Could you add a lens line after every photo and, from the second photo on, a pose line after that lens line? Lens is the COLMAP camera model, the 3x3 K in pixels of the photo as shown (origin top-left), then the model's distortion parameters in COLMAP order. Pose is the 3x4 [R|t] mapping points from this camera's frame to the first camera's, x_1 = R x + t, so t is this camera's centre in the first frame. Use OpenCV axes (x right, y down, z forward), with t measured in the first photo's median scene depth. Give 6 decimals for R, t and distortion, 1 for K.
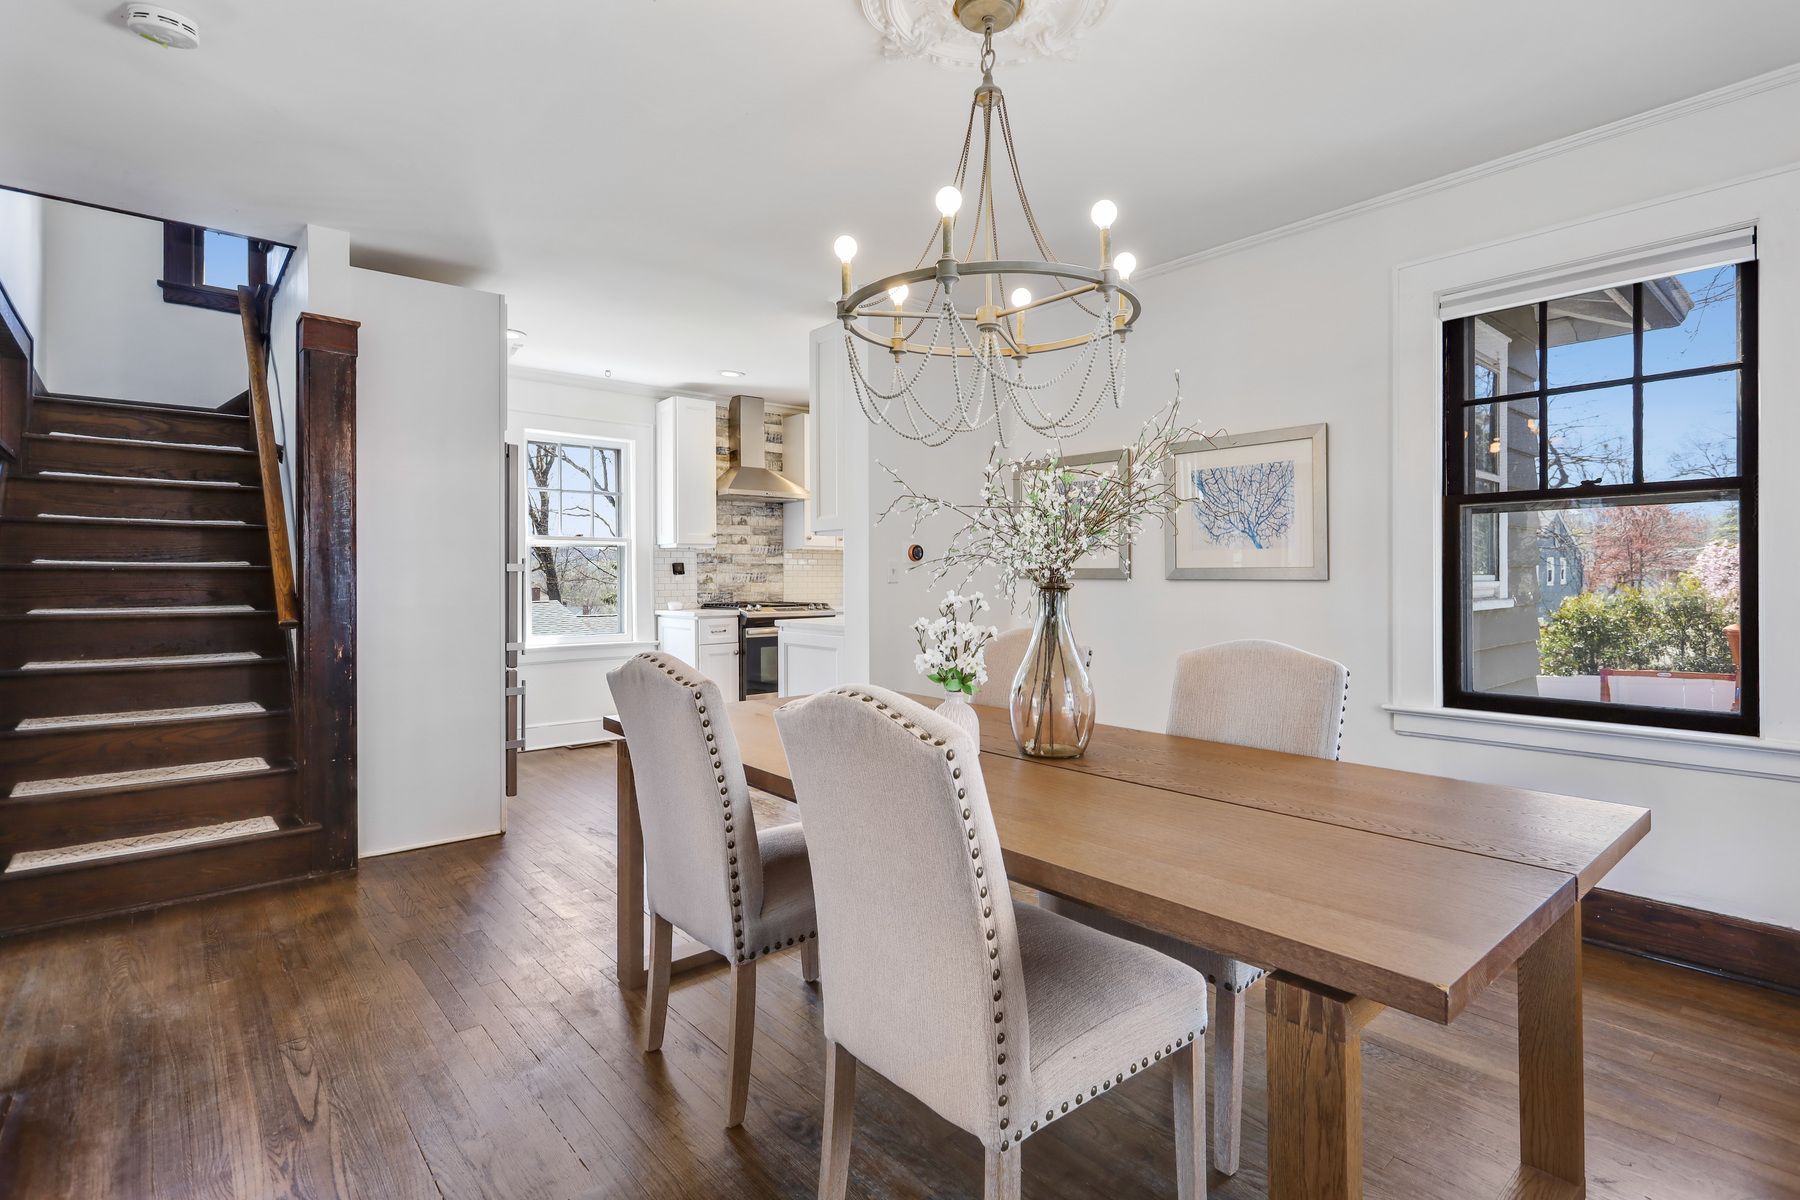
lens RADIAL K [[860.1, 0, 905.4], [0, 860.1, 577.5], [0, 0, 1]] dist [-0.000576, 0.000831]
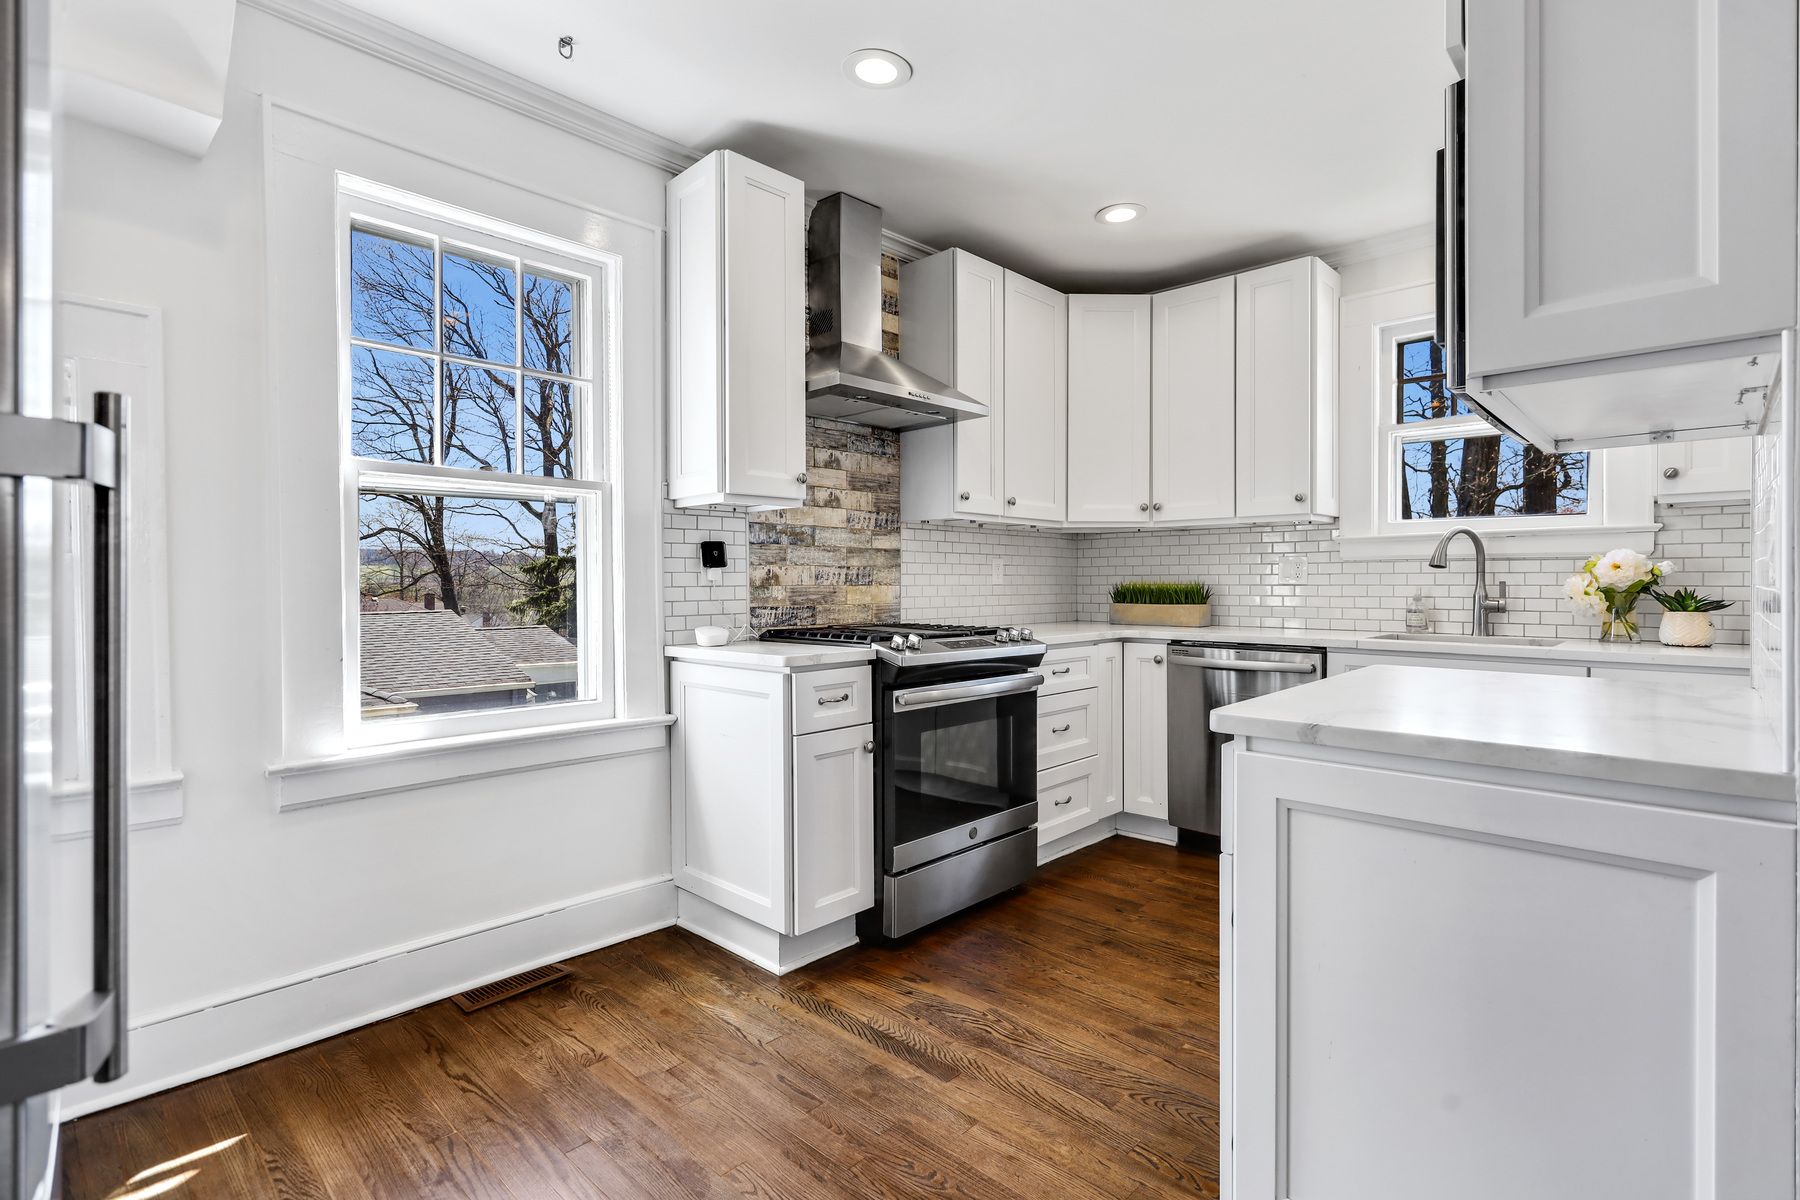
lens RADIAL K [[857.0, 0, 907.1], [0, 857.0, 592.4], [0, 0, 1]] dist [0.001074, 0.000280]
pose [[0.994902, 0.002349, 0.100820, -0.200740], [-0.003303, 0.999951, 0.009292, 0.005258], [-0.100794, -0.009578, 0.994861, 0.519340]]
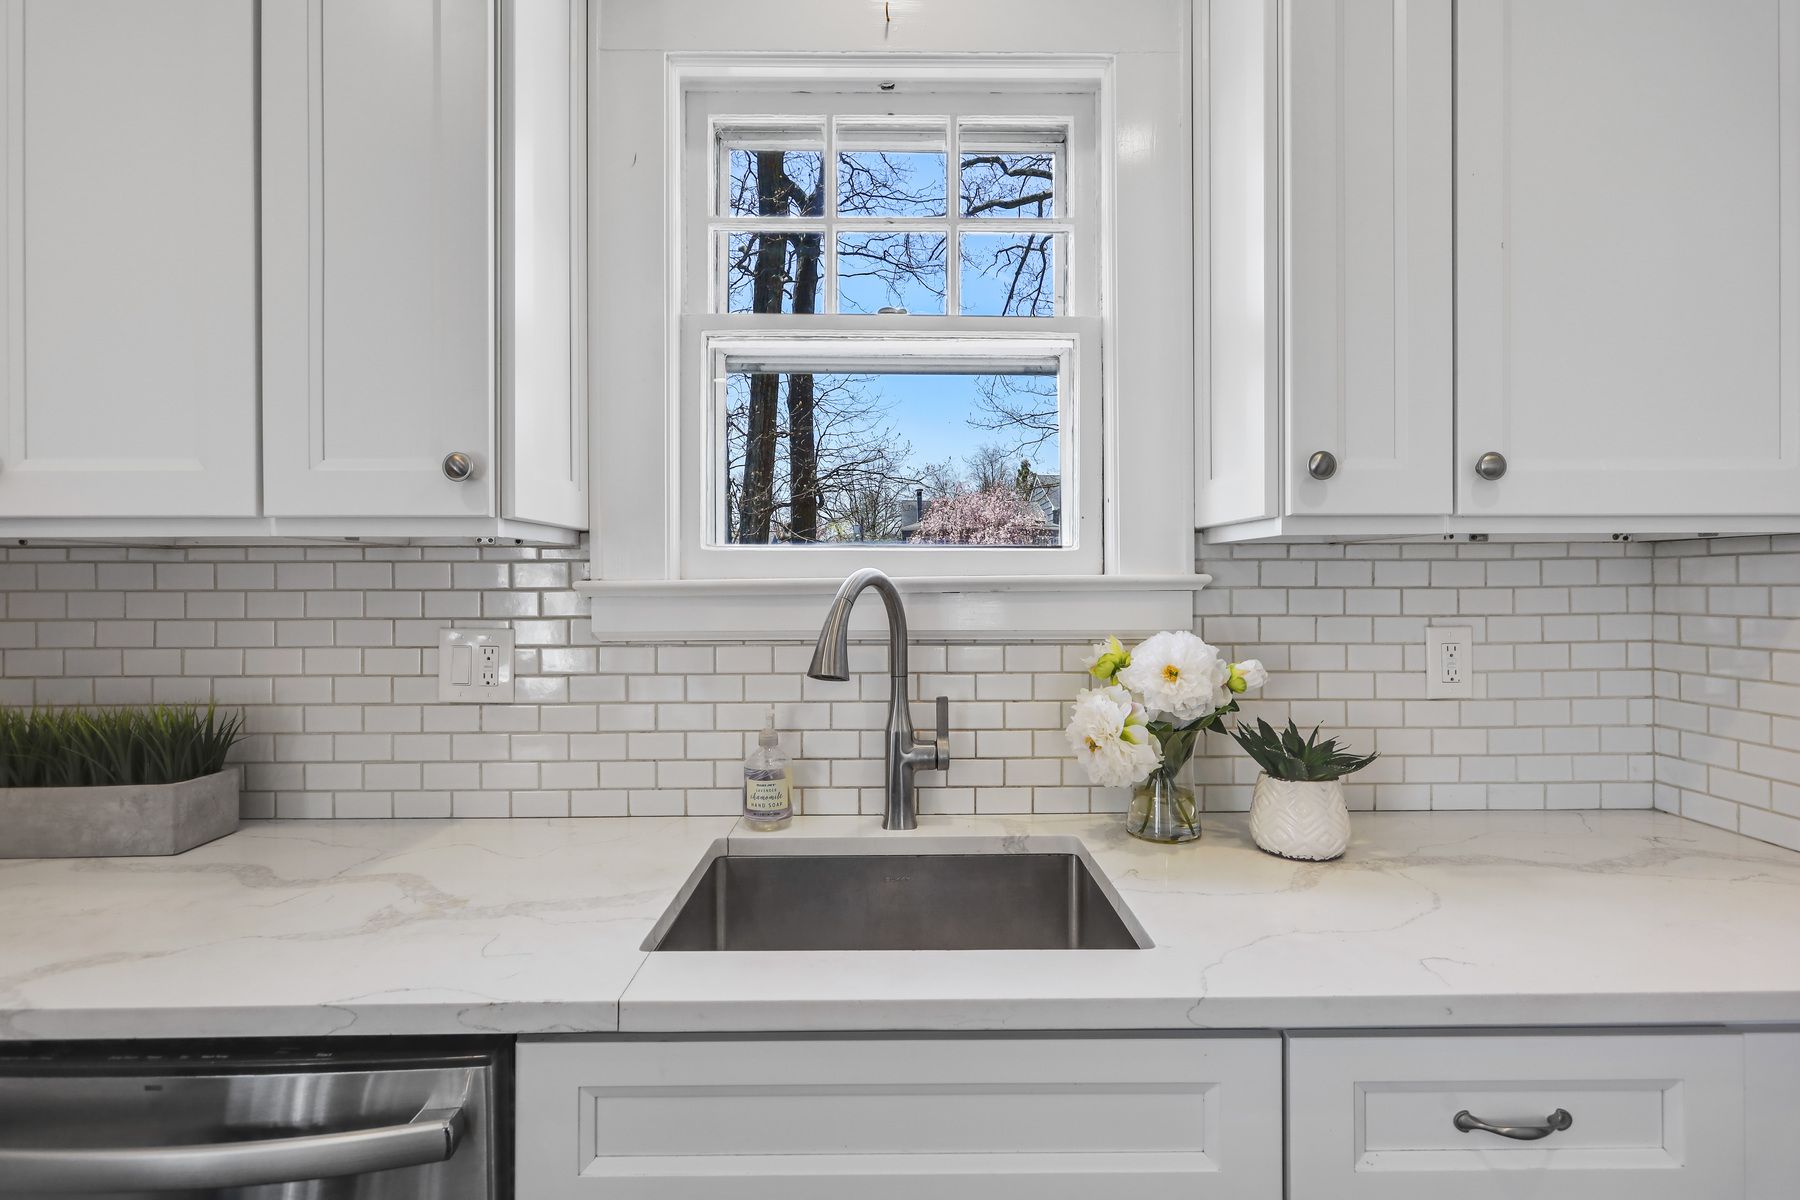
lens RADIAL K [[860.1, 0, 905.4], [0, 860.1, 577.5], [0, 0, 1]] dist [-0.000576, 0.000831]
pose [[0.644144, 0.008691, 0.764855, 0.018567], [0.001704, 0.999917, -0.012797, -0.024518], [-0.764902, 0.009546, 0.644076, 0.842505]]
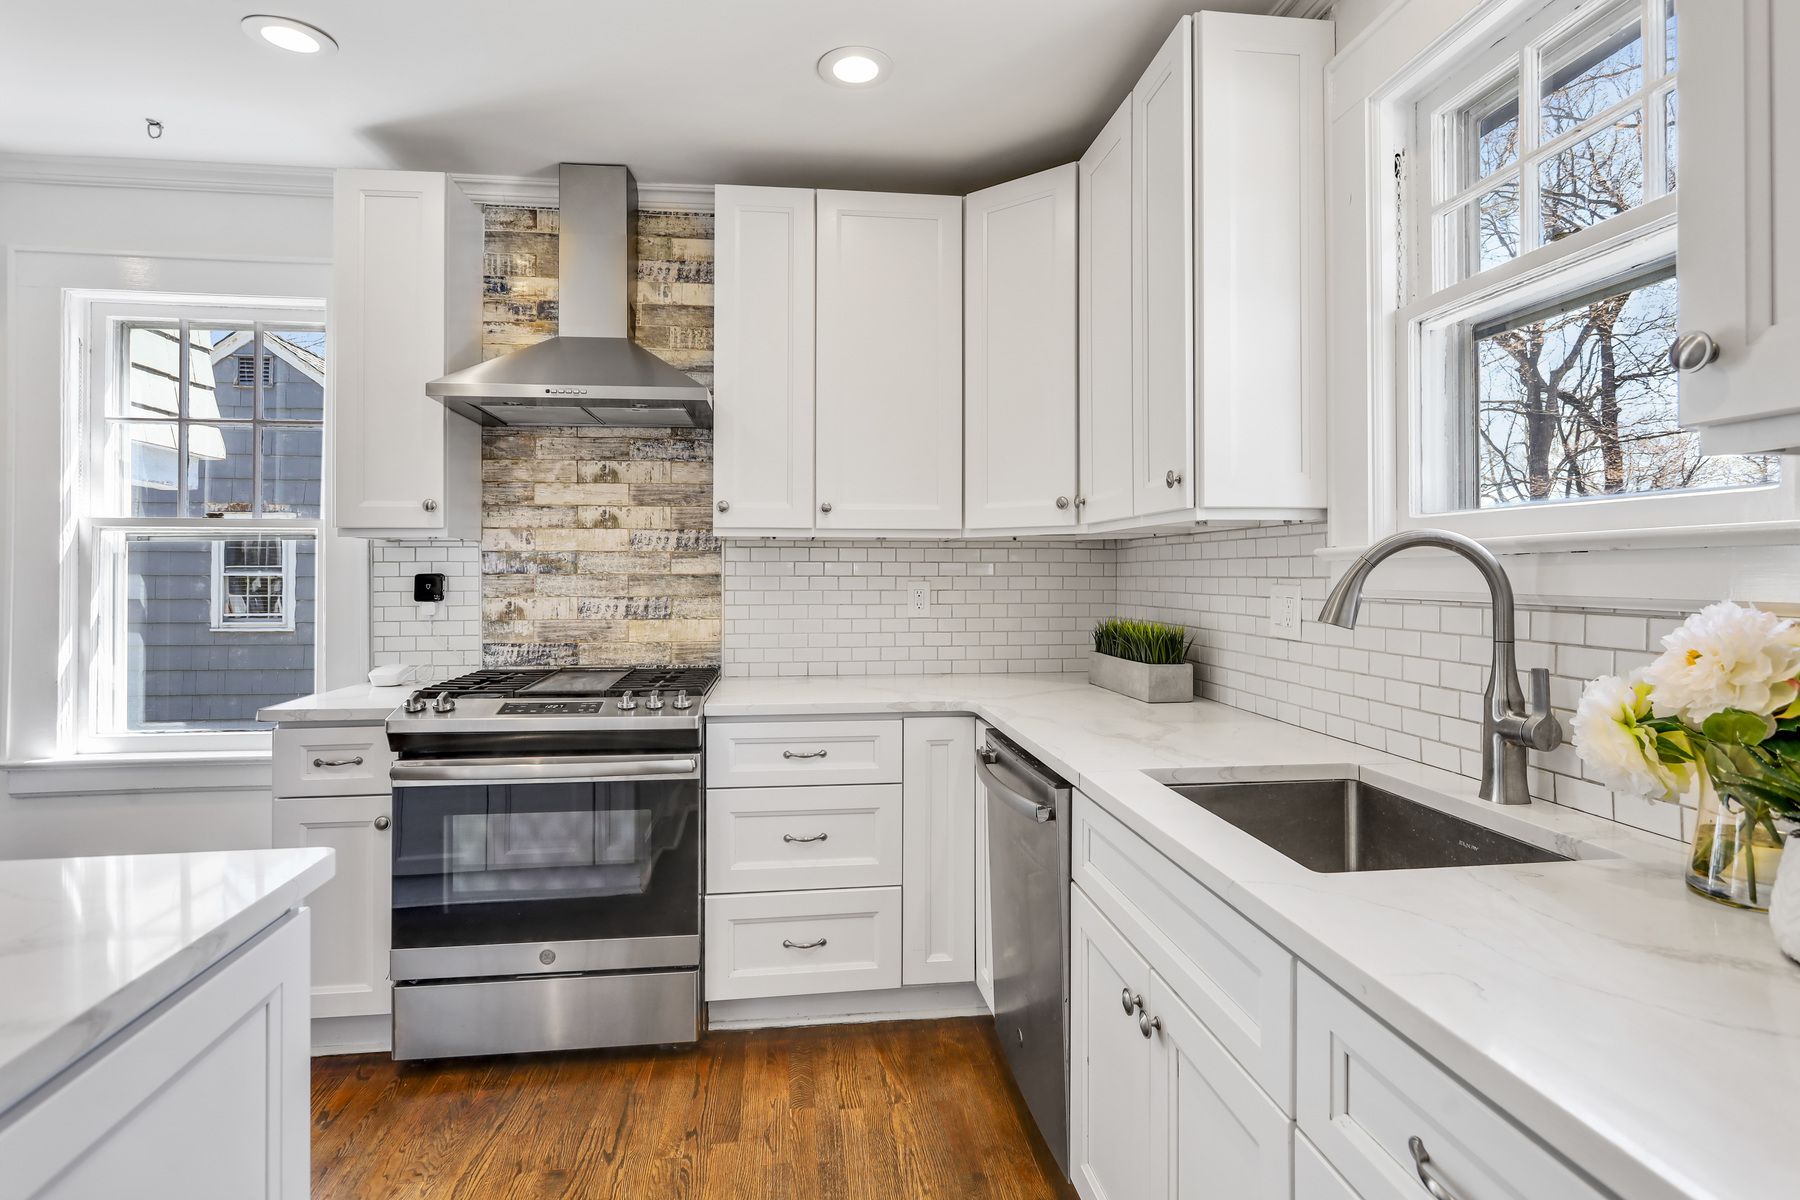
lens RADIAL K [[908.1, 0, 901.4], [0, 908.1, 571.0], [0, 0, 1]] dist [-0.003079, 0.000224]
pose [[0.831116, 0.003094, -0.556091, 0.181280], [-0.004359, 0.999990, -0.000951, -0.018475], [0.556083, 0.003214, 0.831121, 0.728055]]
